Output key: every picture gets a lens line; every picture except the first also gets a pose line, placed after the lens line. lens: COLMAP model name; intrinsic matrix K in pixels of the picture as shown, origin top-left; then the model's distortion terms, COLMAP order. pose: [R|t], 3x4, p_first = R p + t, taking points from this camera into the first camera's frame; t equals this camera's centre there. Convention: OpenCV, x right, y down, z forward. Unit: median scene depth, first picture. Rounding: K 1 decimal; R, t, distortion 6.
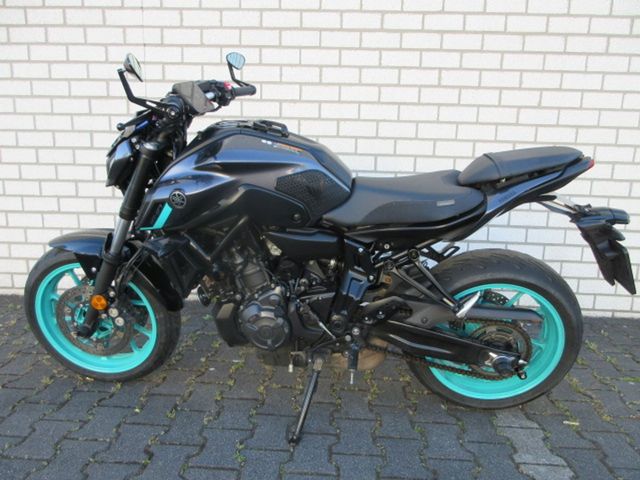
lens RADIAL K [[465.2, 0, 320.0], [0, 465.2, 240.0], [0, 0, 1]] dist [0.000058, -0.000153]
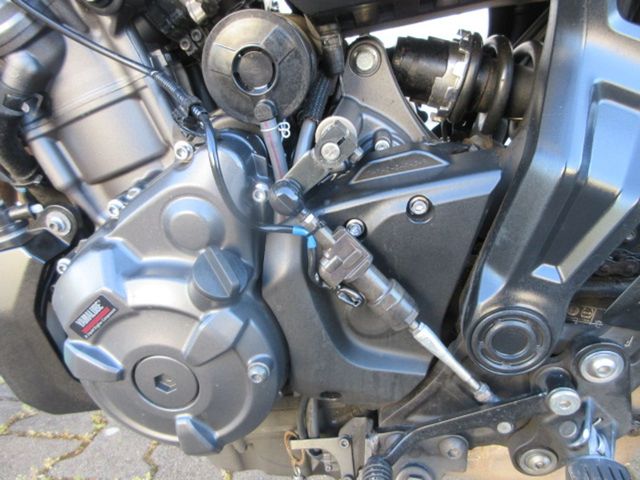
lens RADIAL K [[465.2, 0, 320.0], [0, 465.2, 240.0], [0, 0, 1]] dist [0.000058, -0.000153]
pose [[0.998538, -0.027677, -0.046422, -0.033662], [0.029521, 0.998782, 0.039529, 0.130080], [0.045271, -0.040842, 0.998139, 0.796470]]
